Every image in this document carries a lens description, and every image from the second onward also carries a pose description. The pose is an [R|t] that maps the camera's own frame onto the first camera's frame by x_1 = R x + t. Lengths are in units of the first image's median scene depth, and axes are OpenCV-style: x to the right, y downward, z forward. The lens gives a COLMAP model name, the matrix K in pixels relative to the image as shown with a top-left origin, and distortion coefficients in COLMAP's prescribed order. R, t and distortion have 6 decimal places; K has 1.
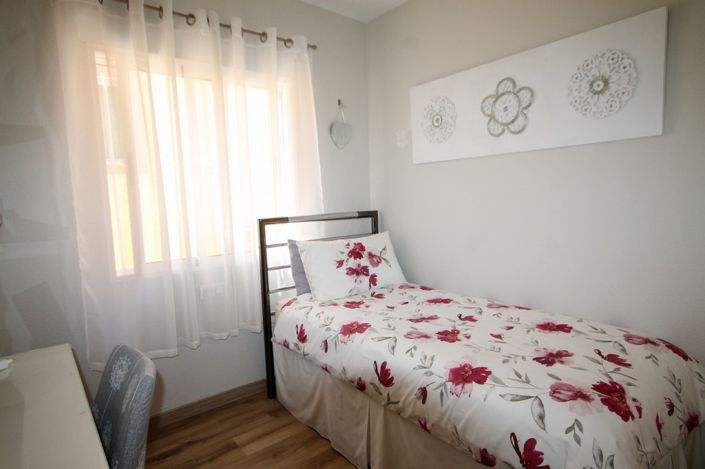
lens RADIAL K [[398.2, 0, 369.3], [0, 398.2, 234.8], [0, 0, 1]] dist [0.018720, 0.001223]
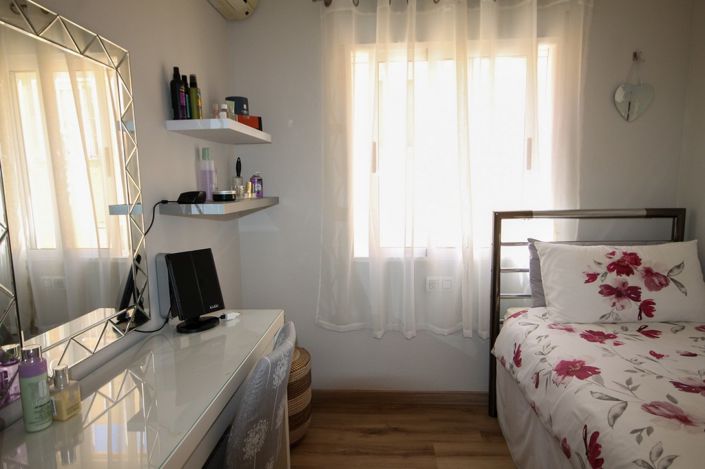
lens RADIAL K [[424.4, 0, 337.3], [0, 424.4, 238.6], [0, 0, 1]] dist [0.022311, 0.001201]
pose [[0.751262, 0.098954, -0.652544, 0.104887], [-0.076638, 0.995088, 0.062667, -0.017522], [0.655540, 0.002931, 0.755155, 0.099458]]
